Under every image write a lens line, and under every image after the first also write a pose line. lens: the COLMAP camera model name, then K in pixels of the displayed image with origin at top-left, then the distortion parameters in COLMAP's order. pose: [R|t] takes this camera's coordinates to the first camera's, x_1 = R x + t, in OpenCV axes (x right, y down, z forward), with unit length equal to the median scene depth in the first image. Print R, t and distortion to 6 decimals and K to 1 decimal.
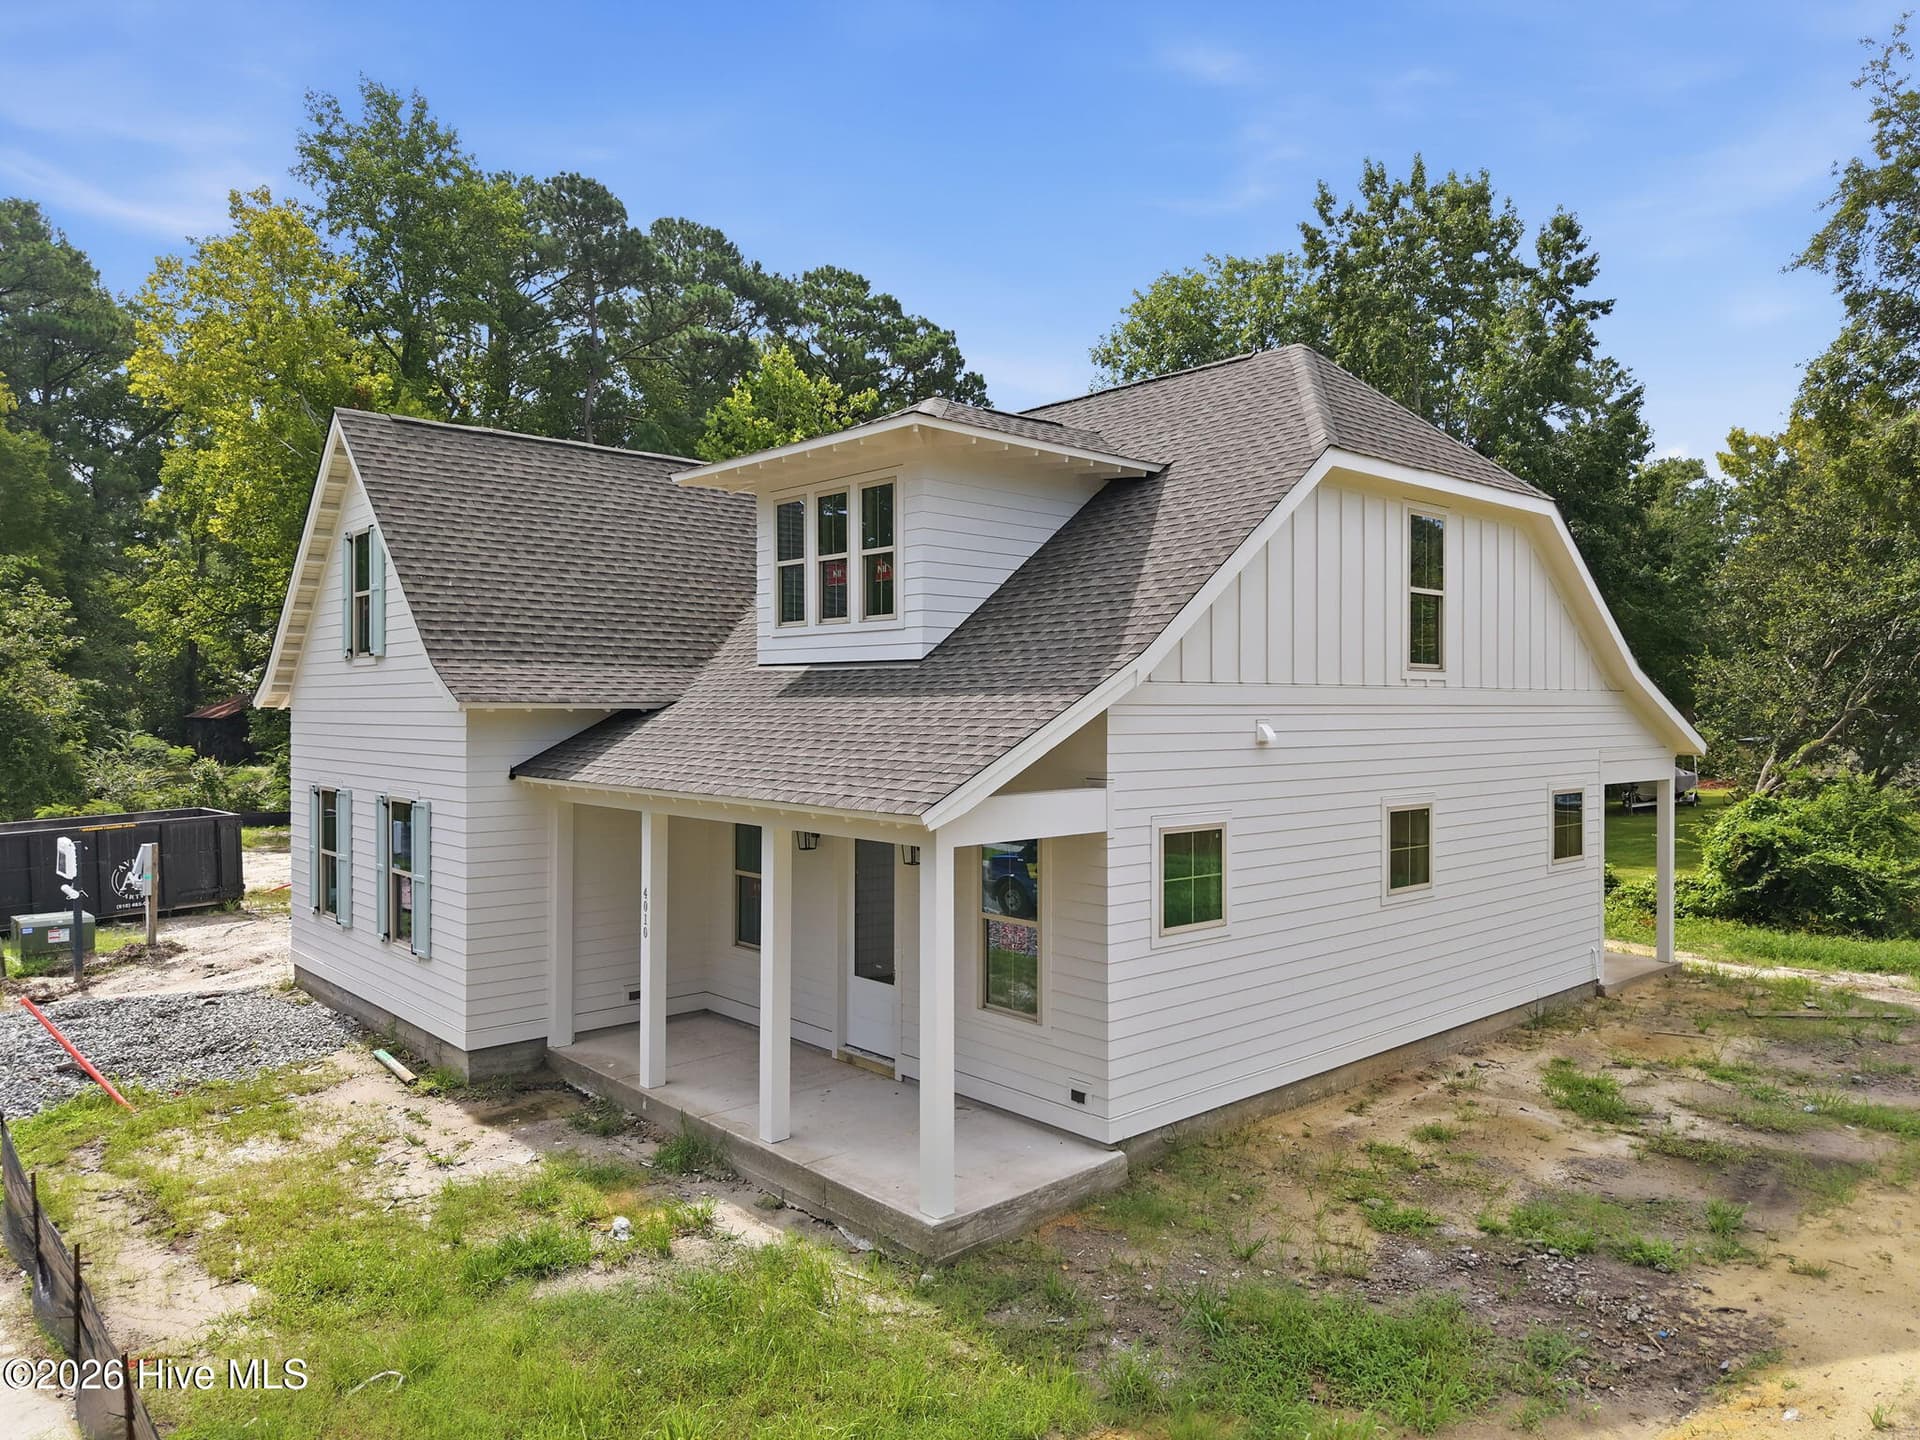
lens RADIAL K [[1261.0, 0, 960.0], [0, 1261.0, 720.0], [0, 0, 1]] dist [0.048886, -0.040839]
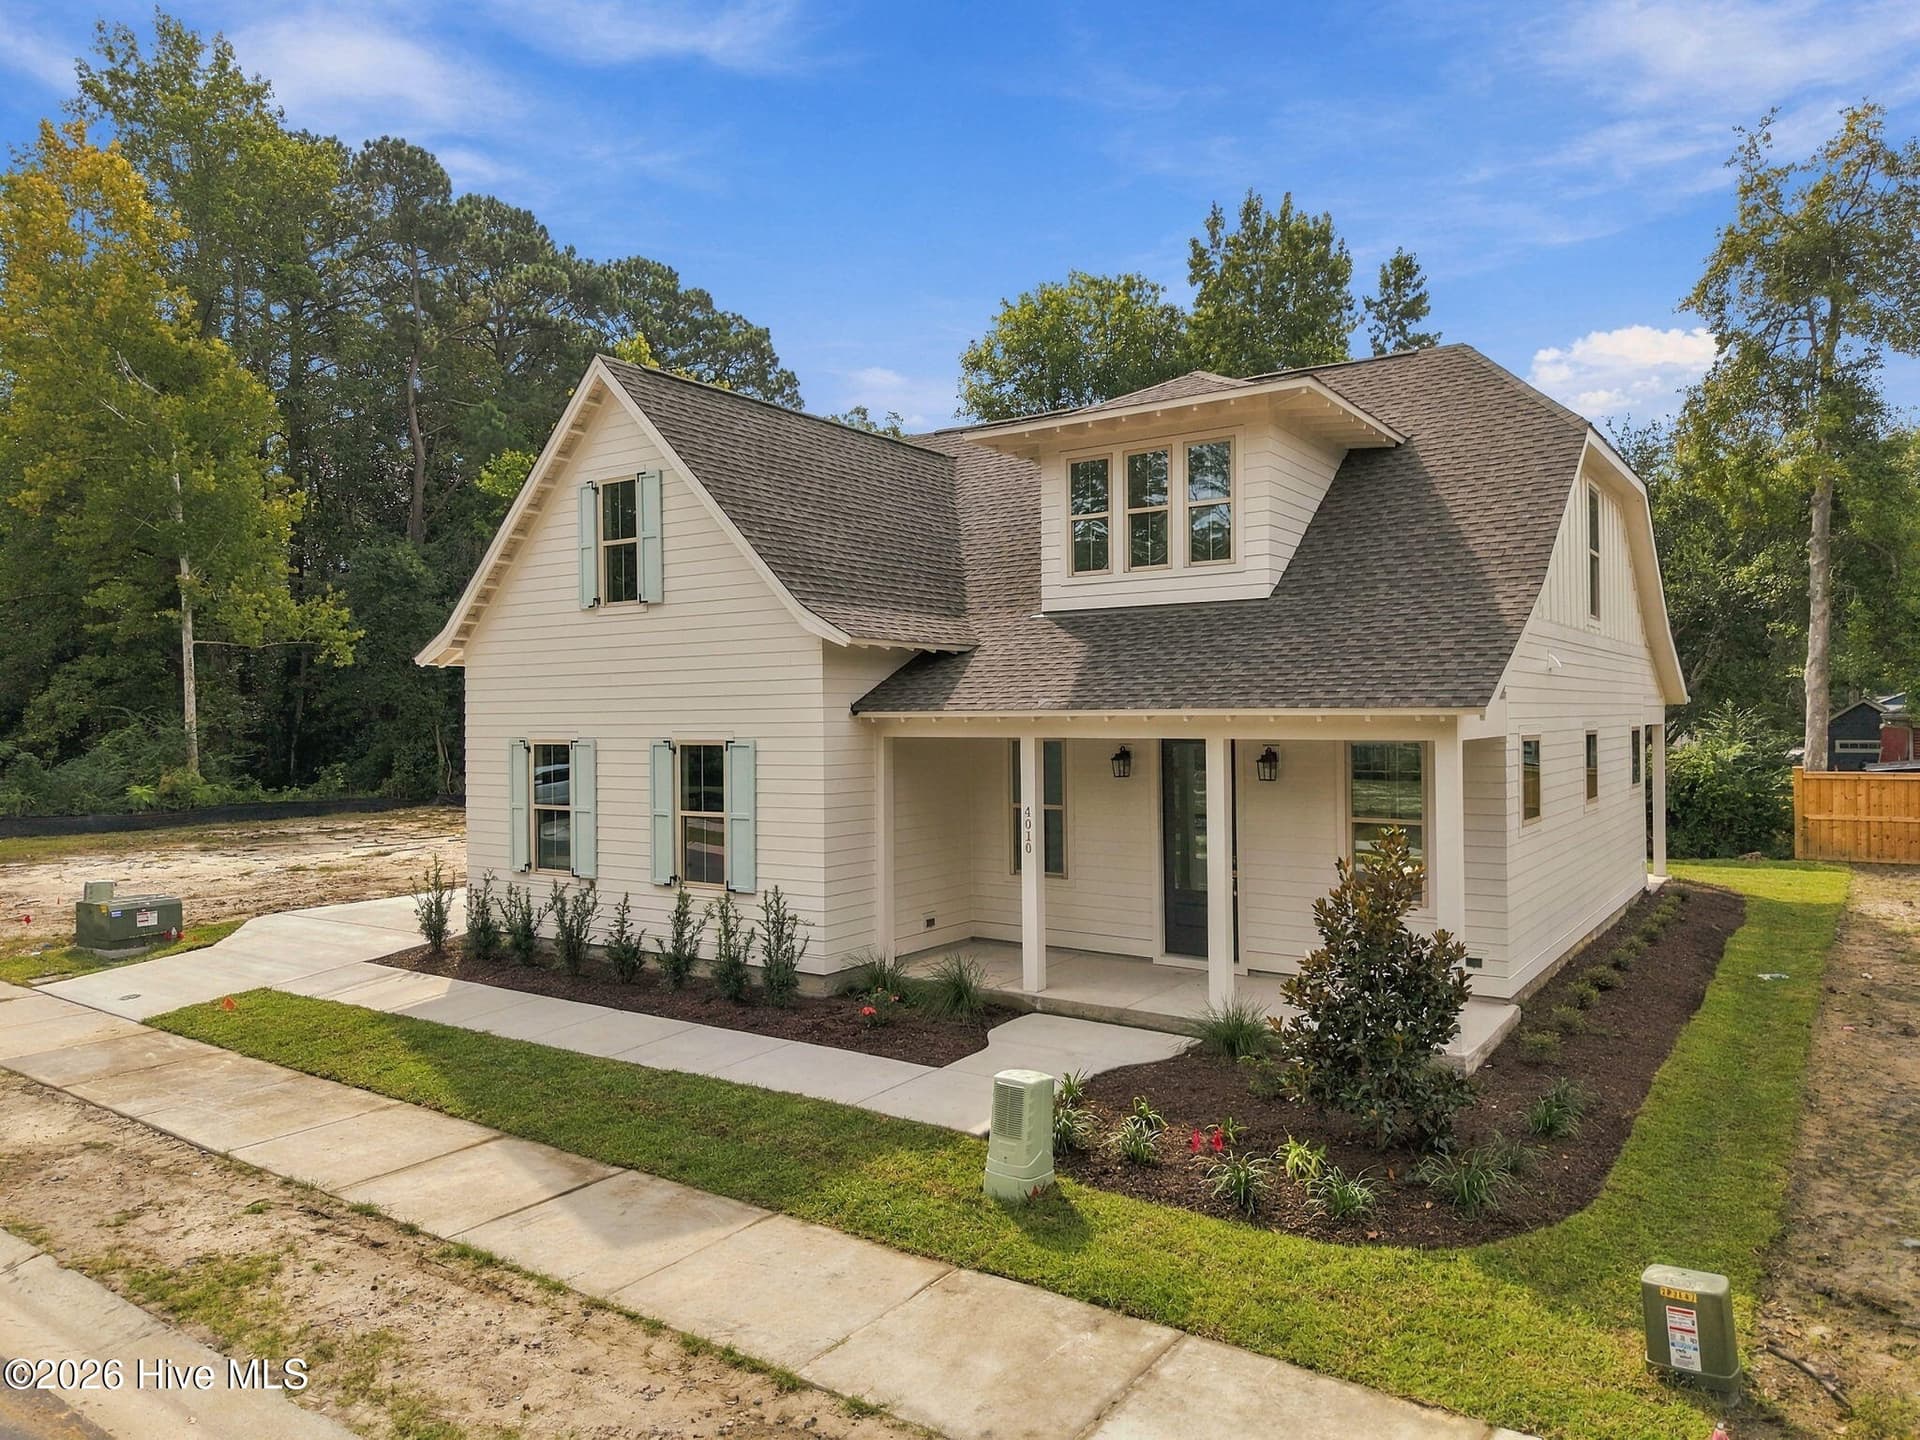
lens RADIAL K [[1276.7, 0, 955.8], [0, 1276.7, 709.5], [0, 0, 1]] dist [0.017083, -0.006961]
pose [[0.975073, -0.008175, 0.221734, -0.493015], [0.012195, 0.999785, -0.016766, 0.059468], [-0.221549, 0.019052, 0.974963, -0.041222]]
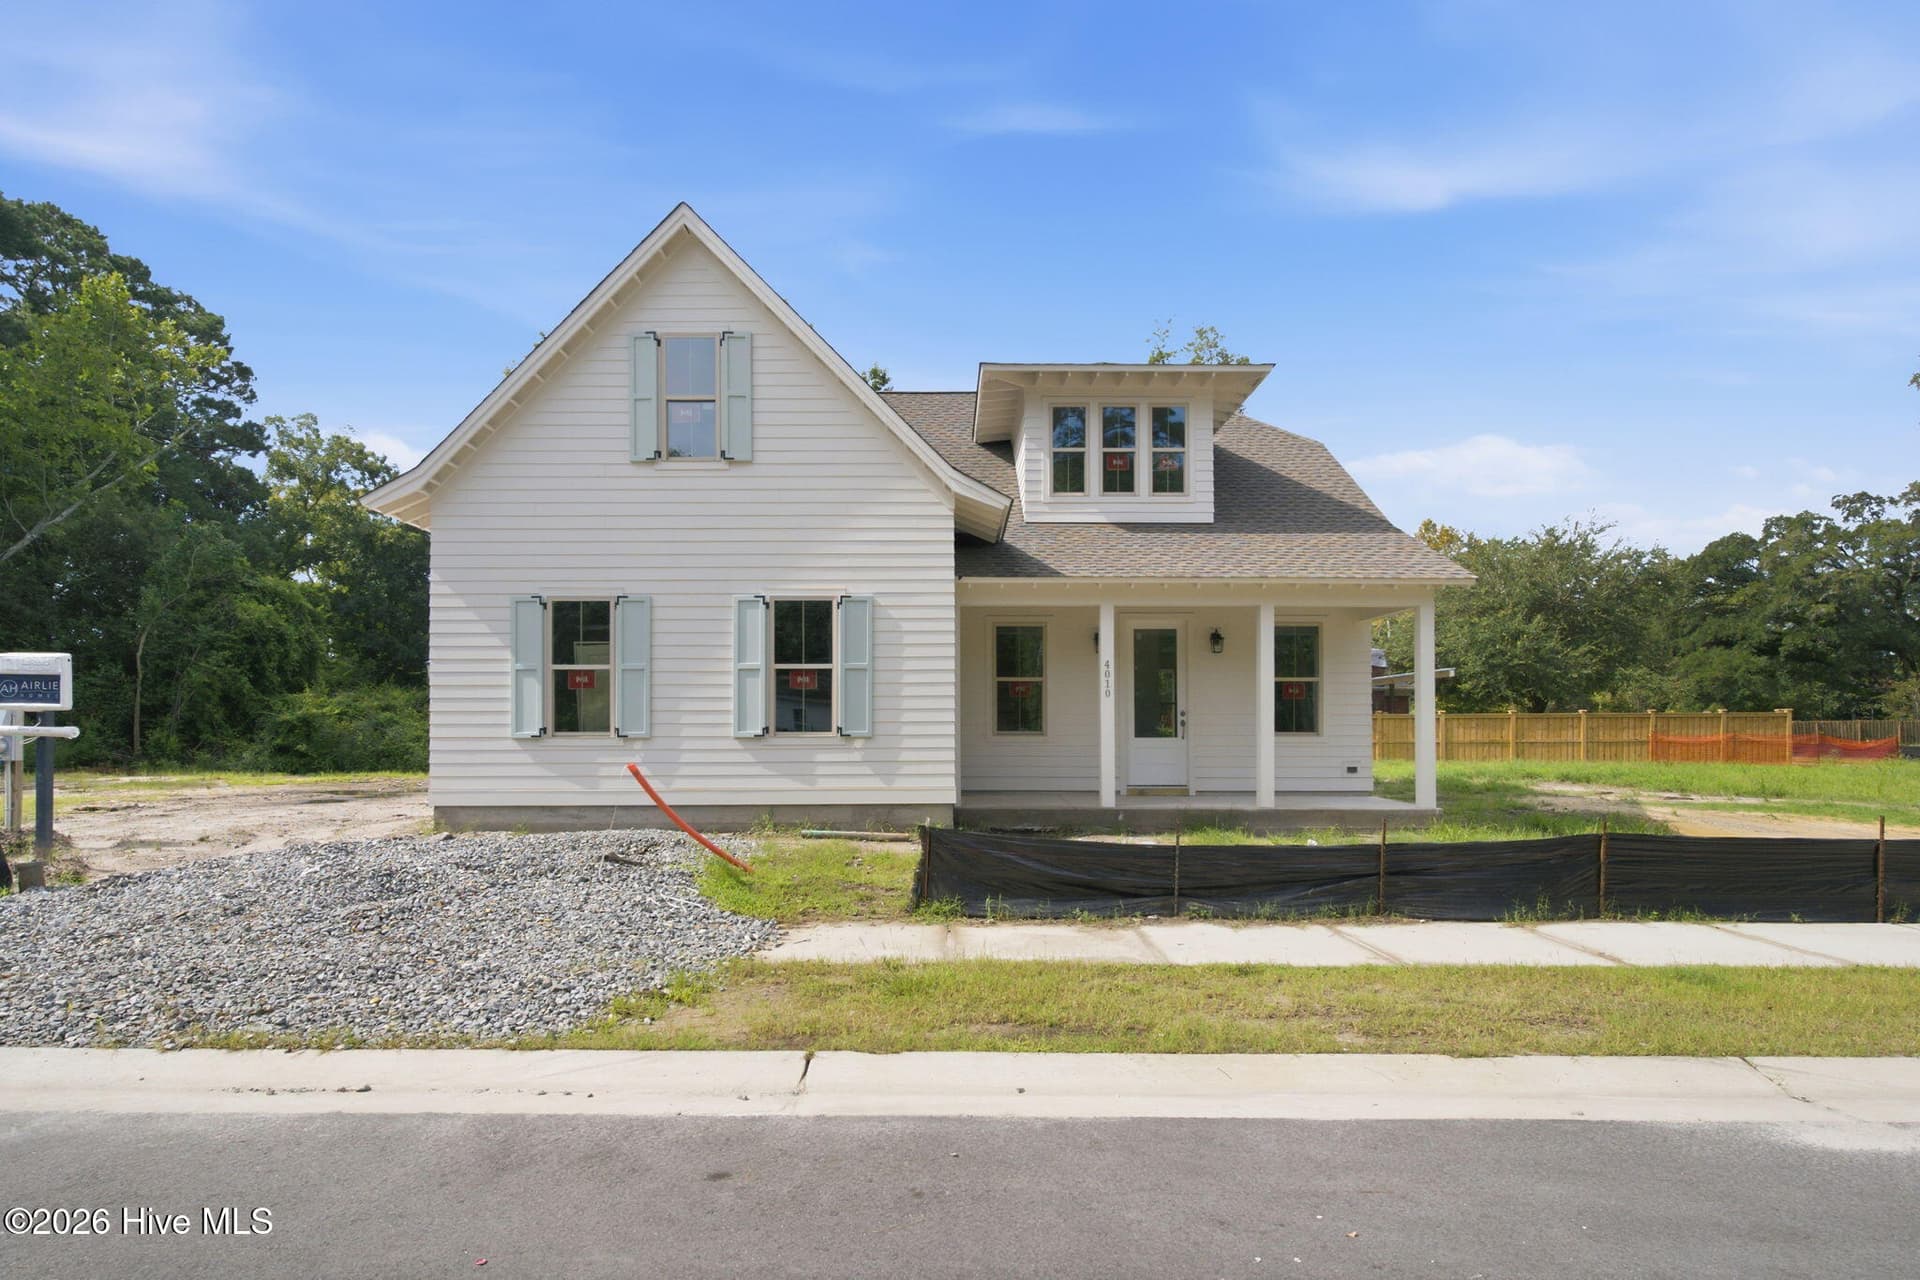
lens RADIAL K [[956.3, 0, 951.0], [0, 956.3, 721.6], [0, 0, 1]] dist [-0.000151, -0.000659]
pose [[0.673545, 0.005705, 0.739124, -1.003411], [0.010075, 0.999806, -0.016898, 0.192227], [-0.739077, 0.018828, 0.673357, 0.394526]]
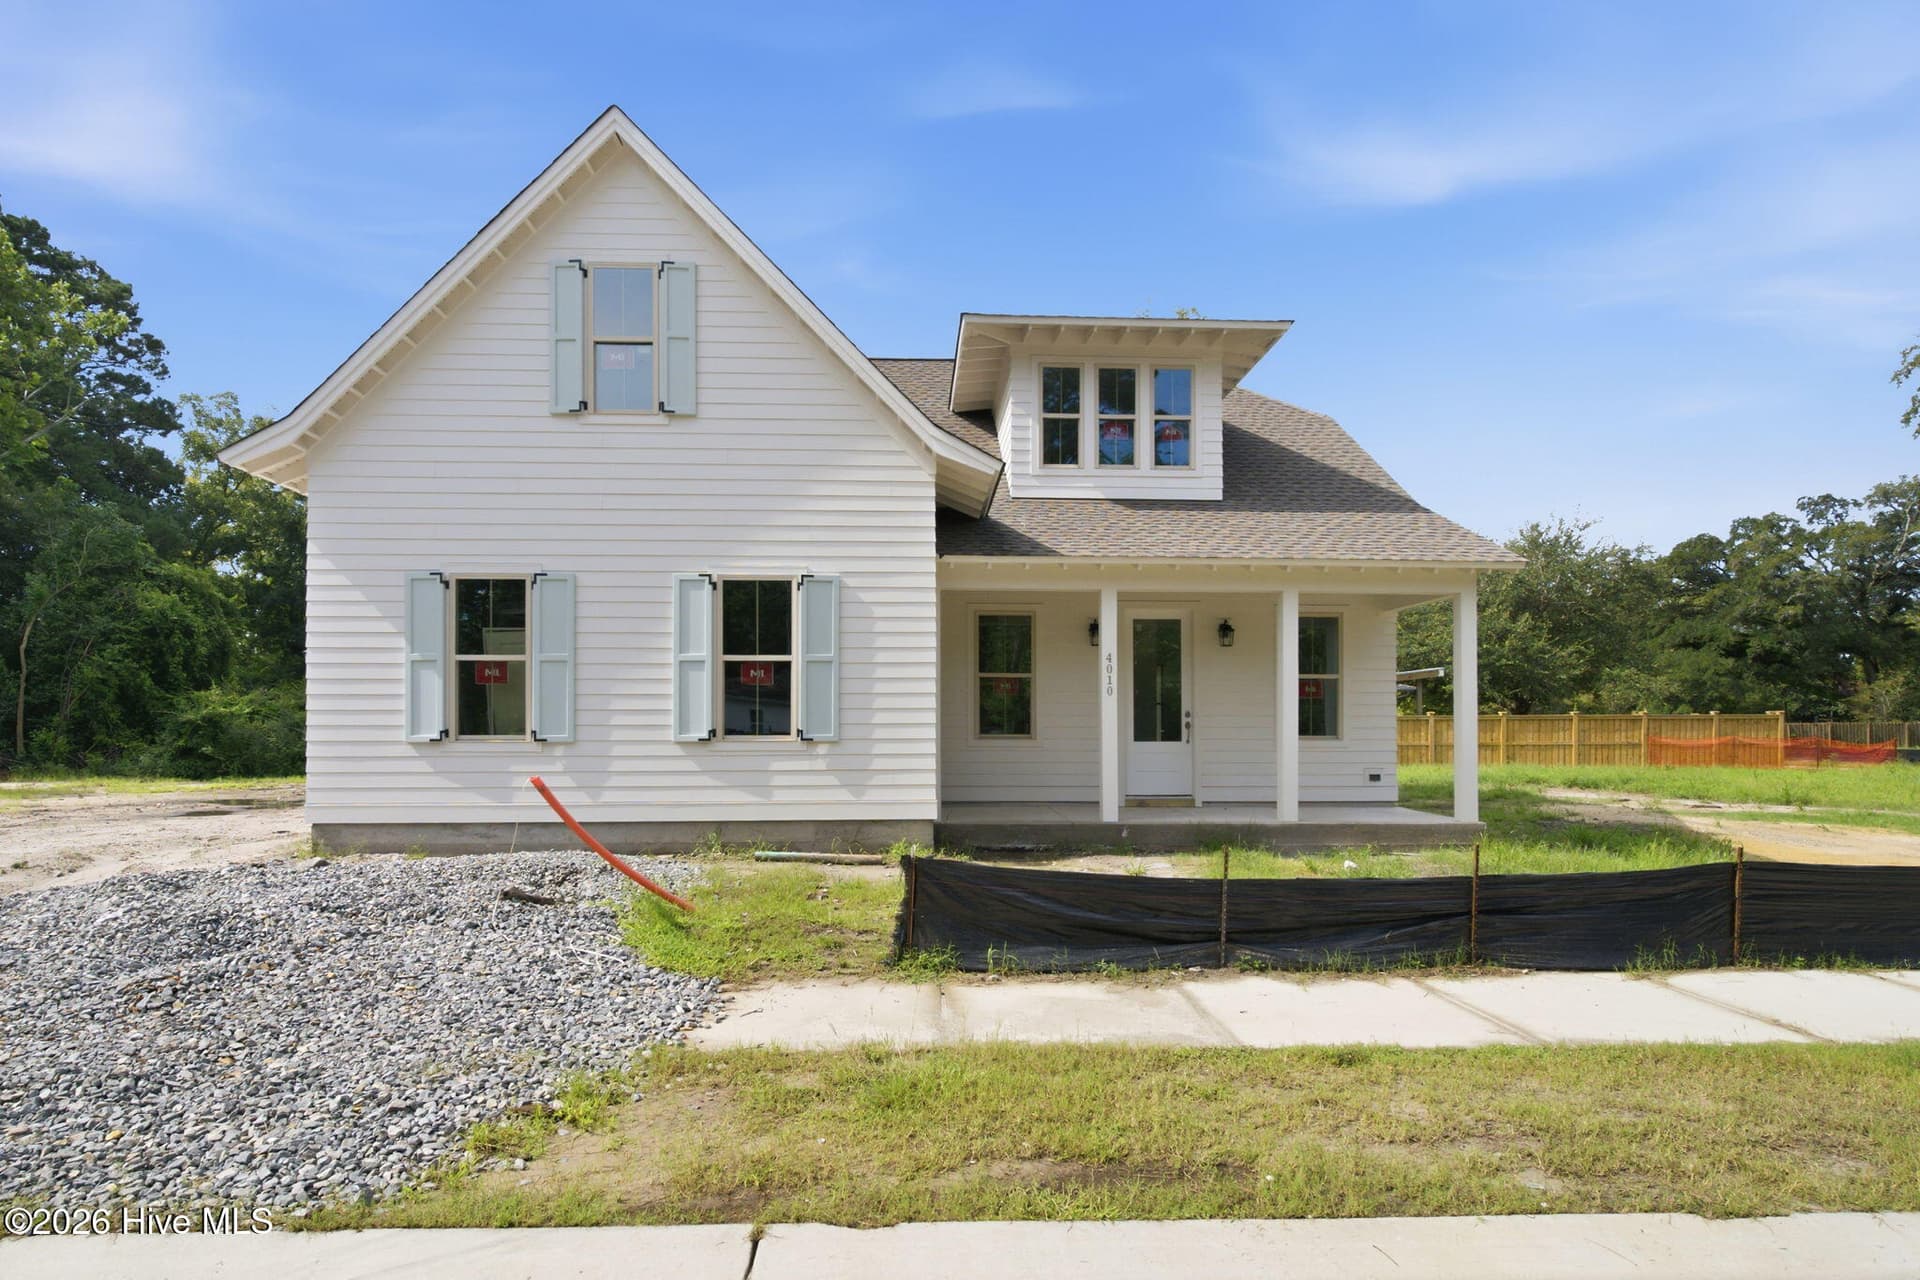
lens RADIAL K [[971.5, 0, 950.3], [0, 971.5, 723.8], [0, 0, 1]] dist [0.000264, -0.000067]
pose [[0.644049, 0.005480, 0.764965, -0.930278], [0.009225, 0.999846, -0.014929, 0.189364], [-0.764929, 0.016671, 0.643899, 0.480745]]
